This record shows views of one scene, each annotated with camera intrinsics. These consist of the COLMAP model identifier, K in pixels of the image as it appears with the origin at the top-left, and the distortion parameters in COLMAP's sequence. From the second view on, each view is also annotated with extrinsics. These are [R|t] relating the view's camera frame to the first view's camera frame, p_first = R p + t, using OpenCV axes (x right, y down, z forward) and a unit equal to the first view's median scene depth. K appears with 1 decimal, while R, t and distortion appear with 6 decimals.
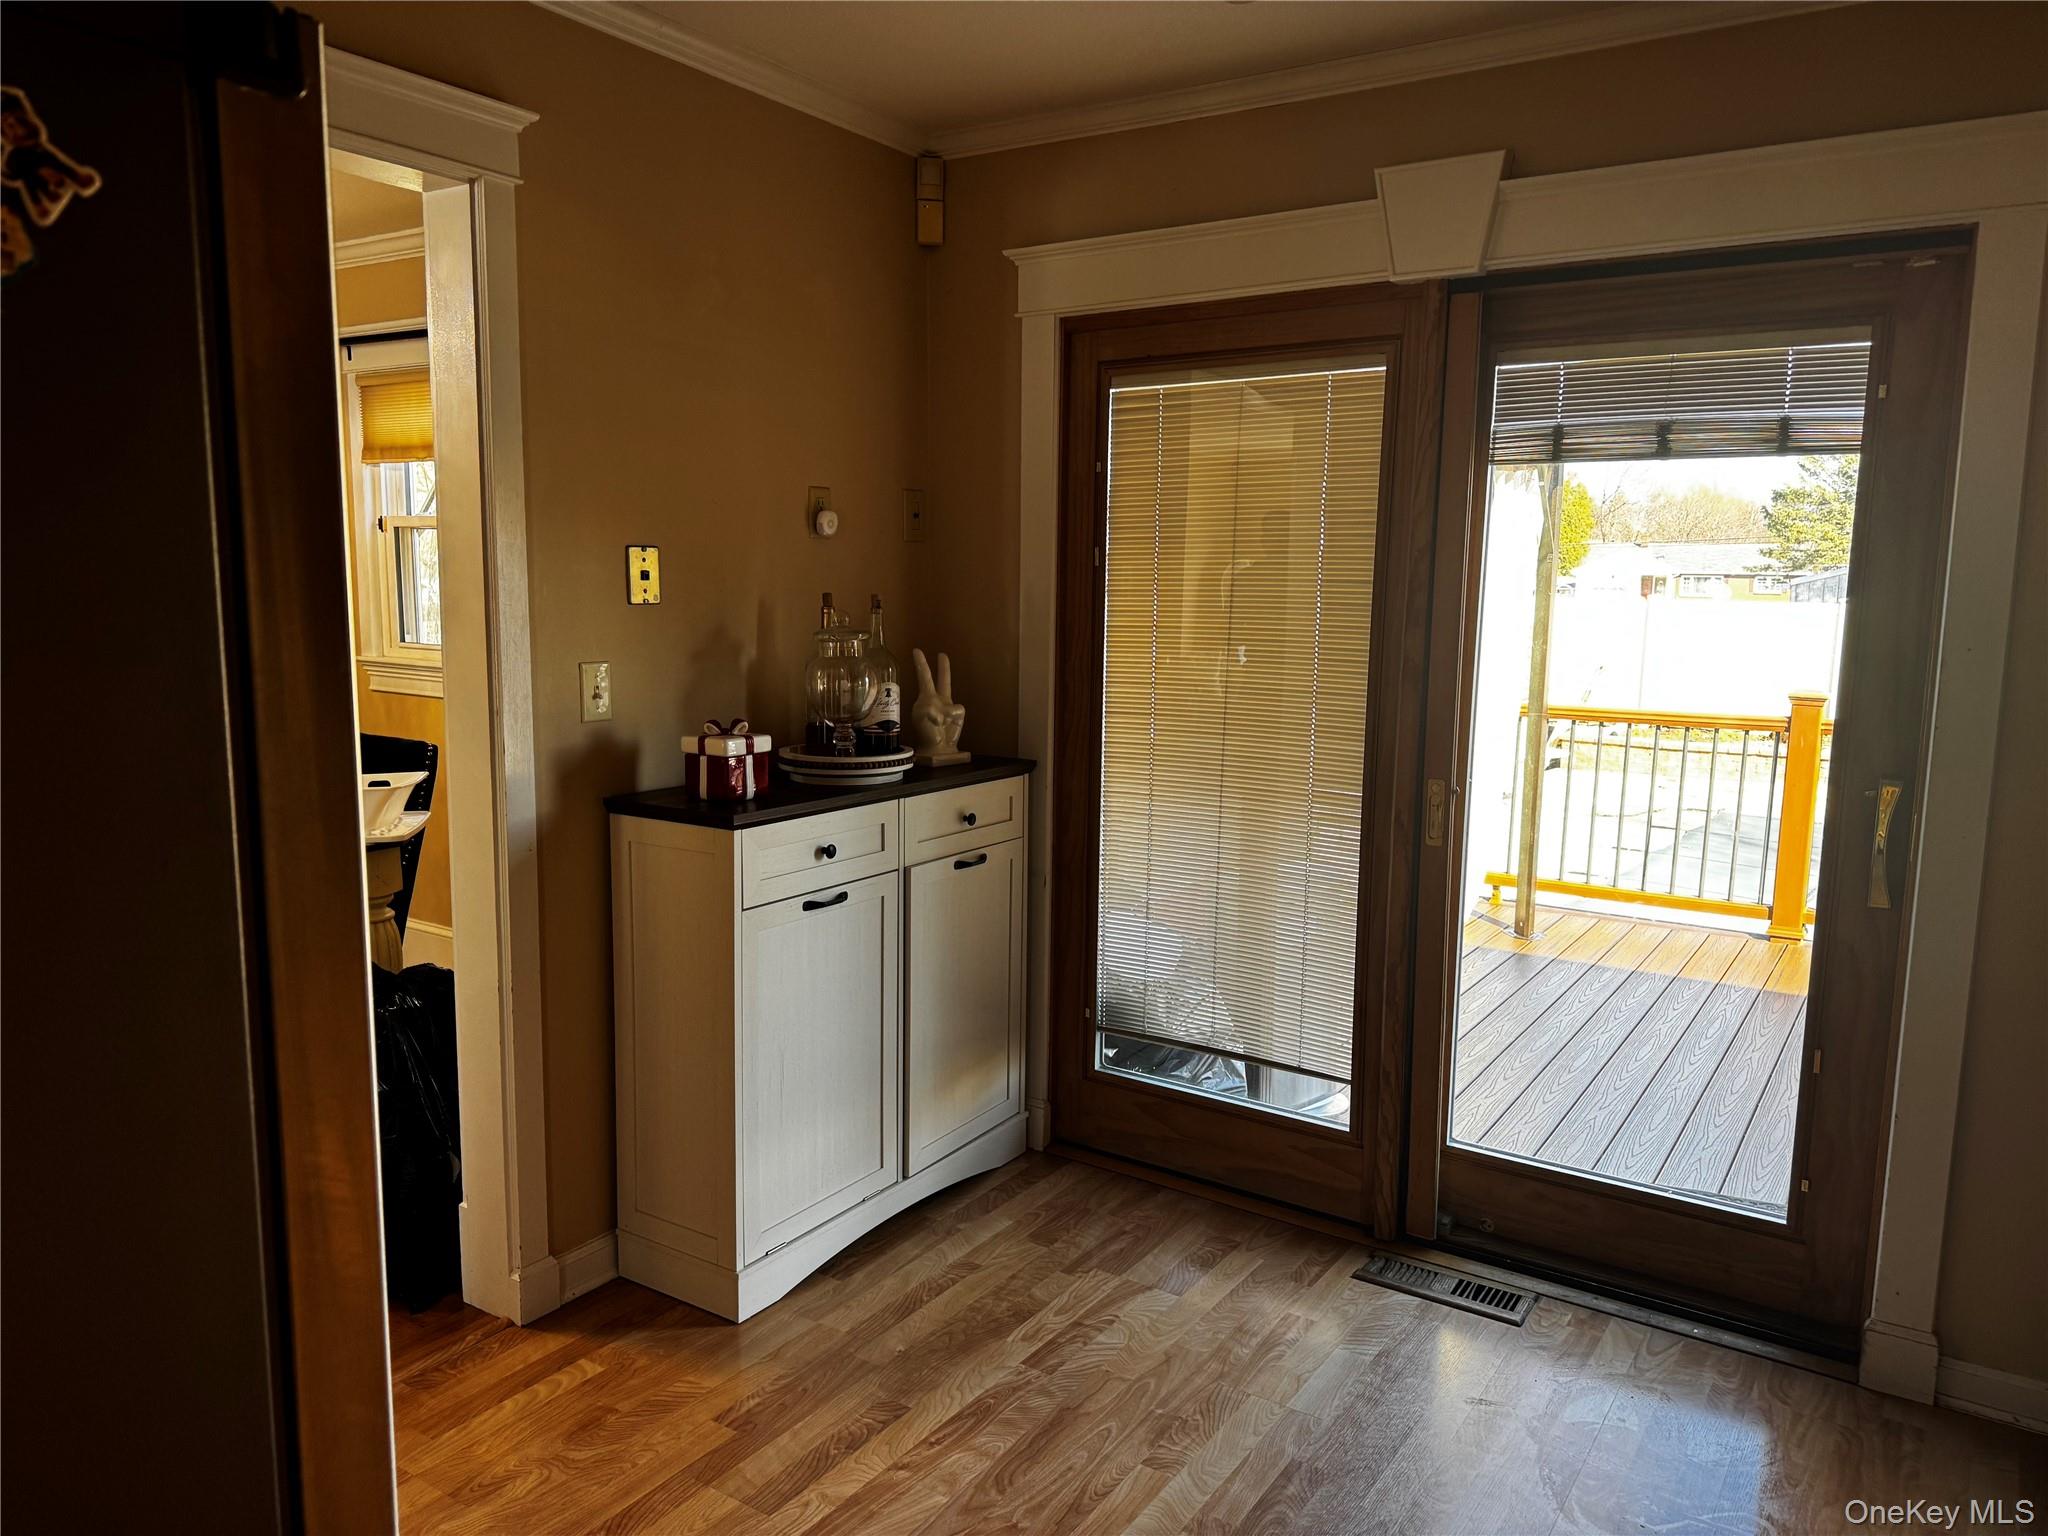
lens RADIAL K [[1406.6, 0, 1024.0], [0, 1406.6, 768.0], [0, 0, 1]] dist [0.002405, 0.001726]
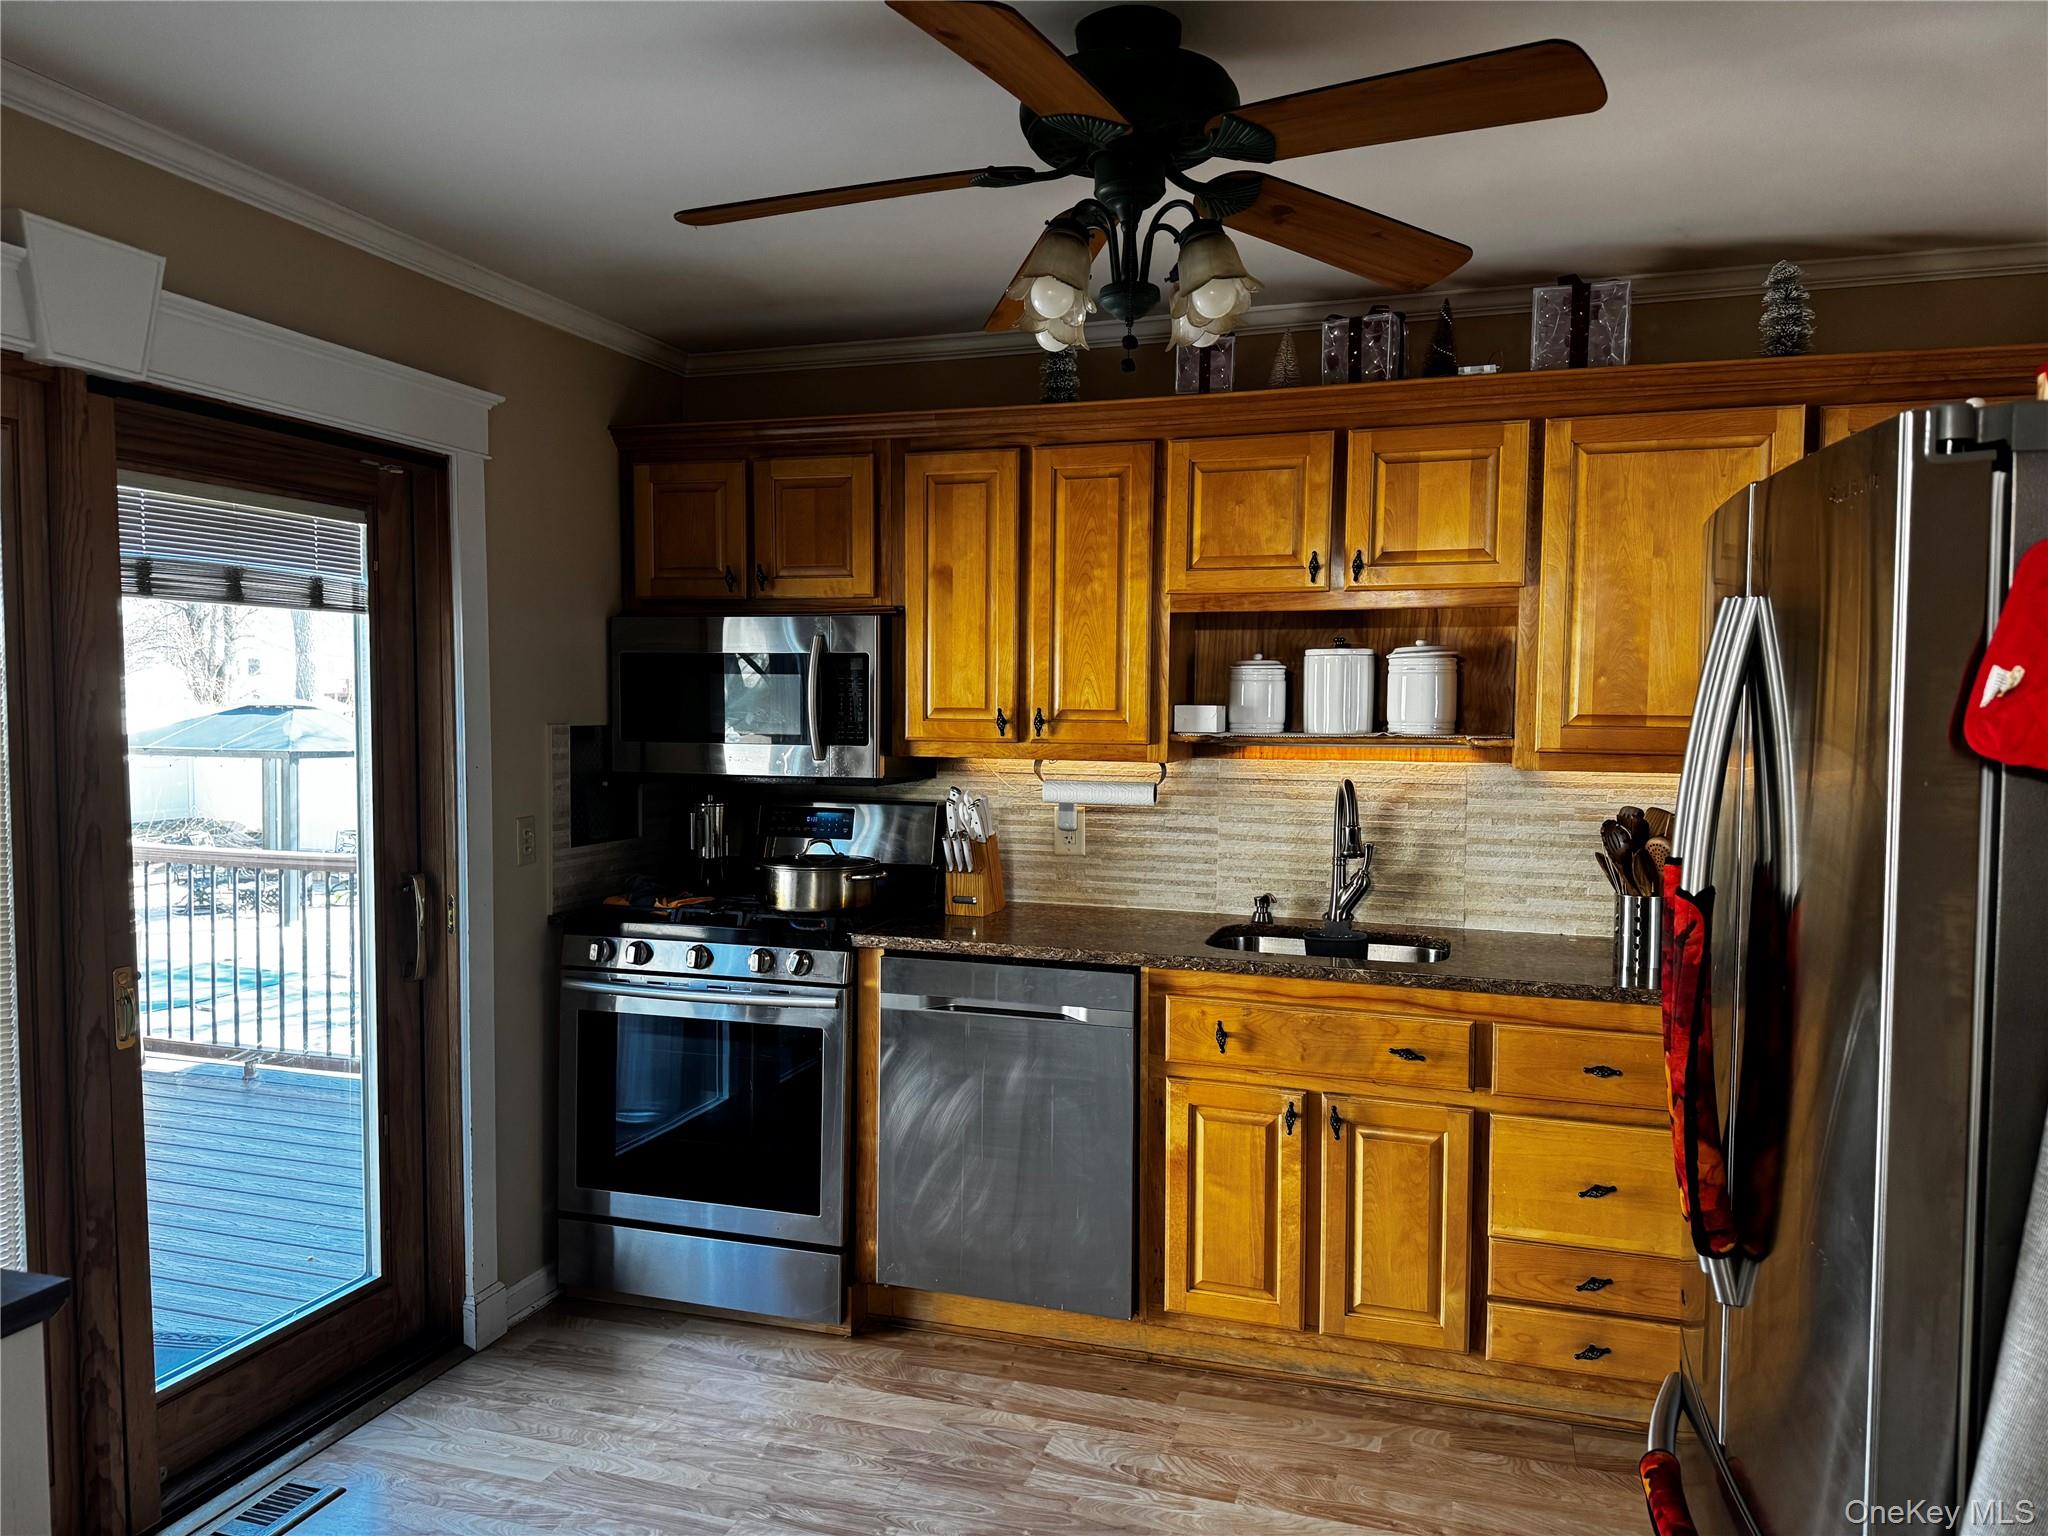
lens RADIAL K [[1387.8, 0, 1020.5], [0, 1387.8, 780.7], [0, 0, 1]] dist [0.130397, -0.193660]
pose [[-0.292039, -0.070631, 0.953795, -0.699281], [0.126743, 0.985616, 0.111795, -0.140014], [-0.947971, 0.153535, -0.278886, 0.783725]]
